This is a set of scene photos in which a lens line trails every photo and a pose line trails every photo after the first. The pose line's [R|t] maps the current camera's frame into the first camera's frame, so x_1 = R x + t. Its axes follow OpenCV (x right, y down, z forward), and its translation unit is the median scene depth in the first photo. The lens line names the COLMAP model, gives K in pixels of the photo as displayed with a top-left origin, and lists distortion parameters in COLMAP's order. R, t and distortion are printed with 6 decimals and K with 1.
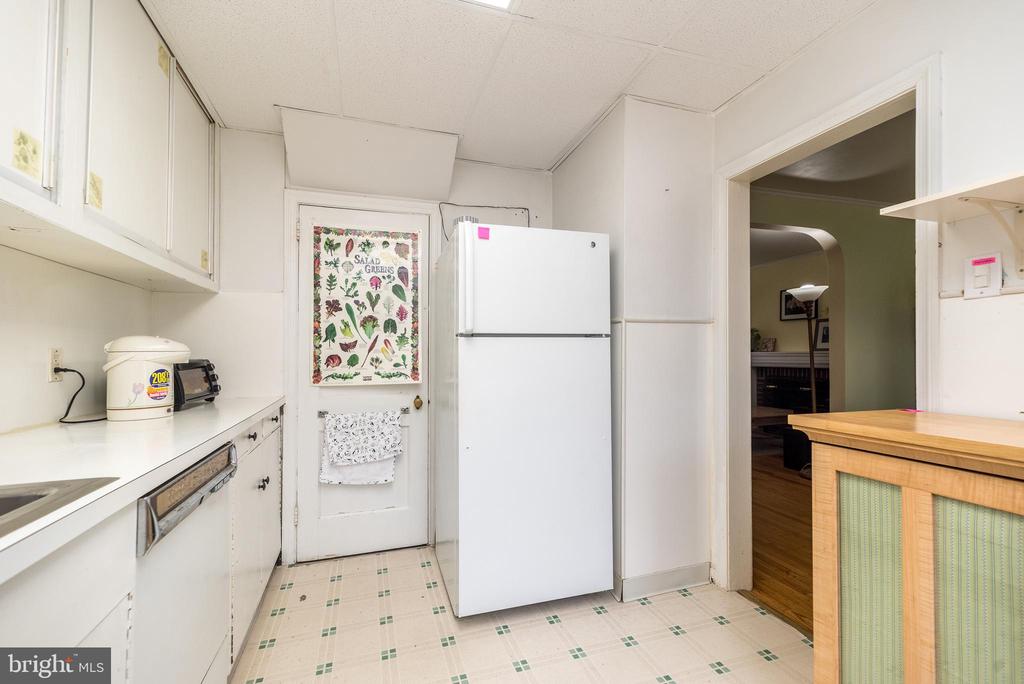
lens RADIAL K [[439.9, 0, 511.8], [0, 439.9, 352.0], [0, 0, 1]] dist [0.001199, -0.000074]
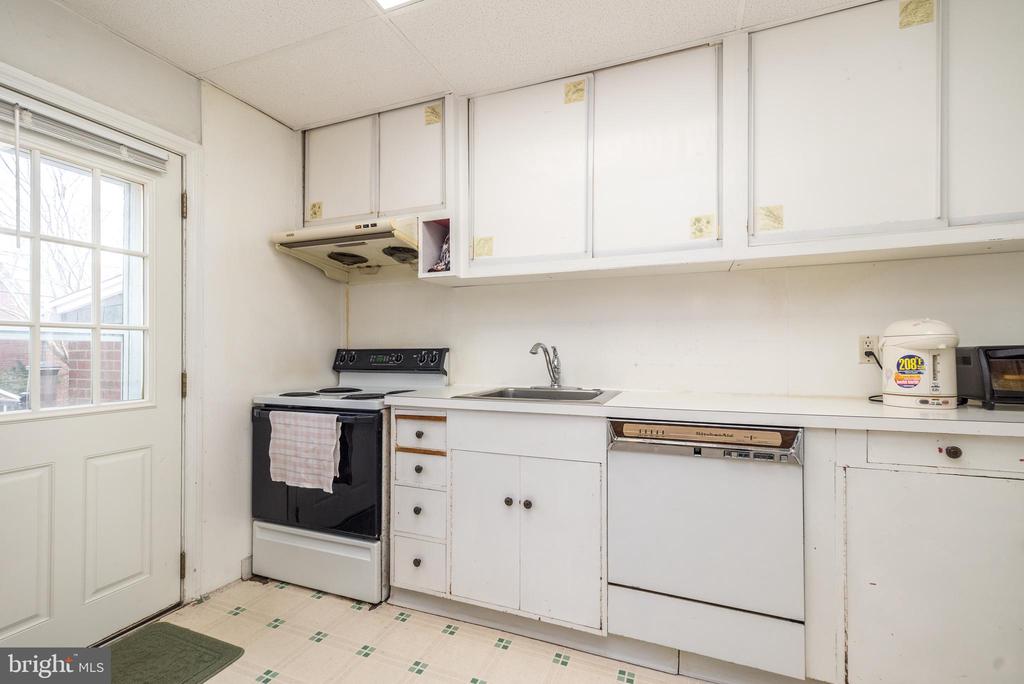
lens RADIAL K [[439.9, 0, 511.8], [0, 439.9, 352.0], [0, 0, 1]] dist [0.001199, -0.000074]
pose [[-0.648089, 0.010164, -0.761497, 0.296737], [0.016009, 0.999872, -0.000279, 0.013239], [0.761397, -0.012372, -0.648168, 0.646197]]
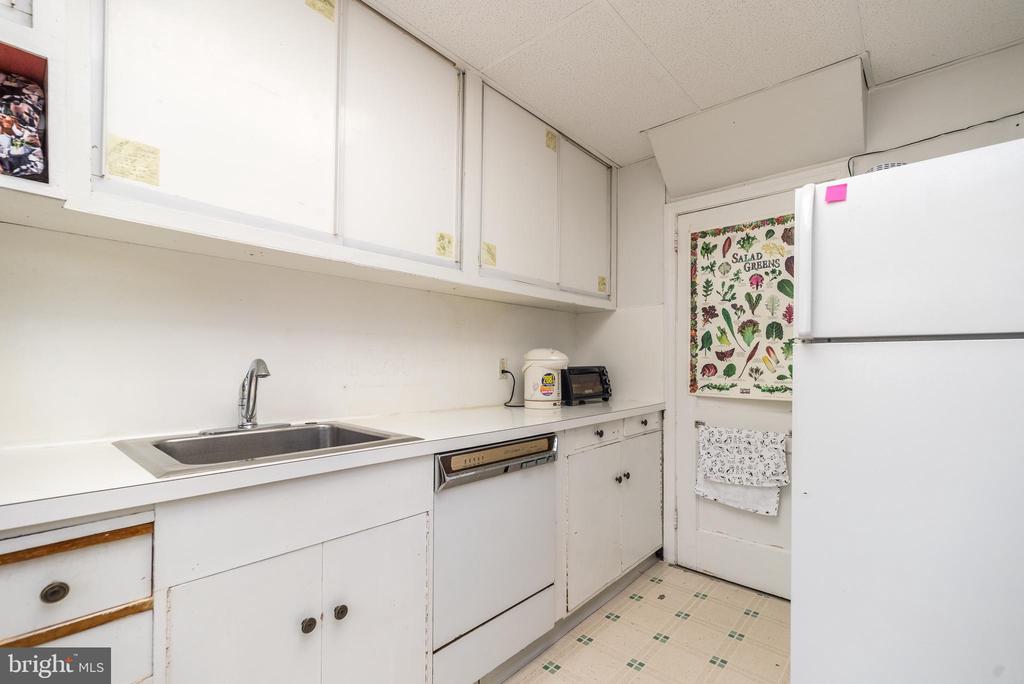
lens RADIAL K [[452.6, 0, 519.7], [0, 452.6, 366.7], [0, 0, 1]] dist [0.003454, 0.000847]
pose [[0.496707, 0.020857, -0.867667, 0.242476], [-0.004832, 0.999762, 0.021266, -0.006445], [0.867905, -0.006370, 0.496690, 0.156764]]
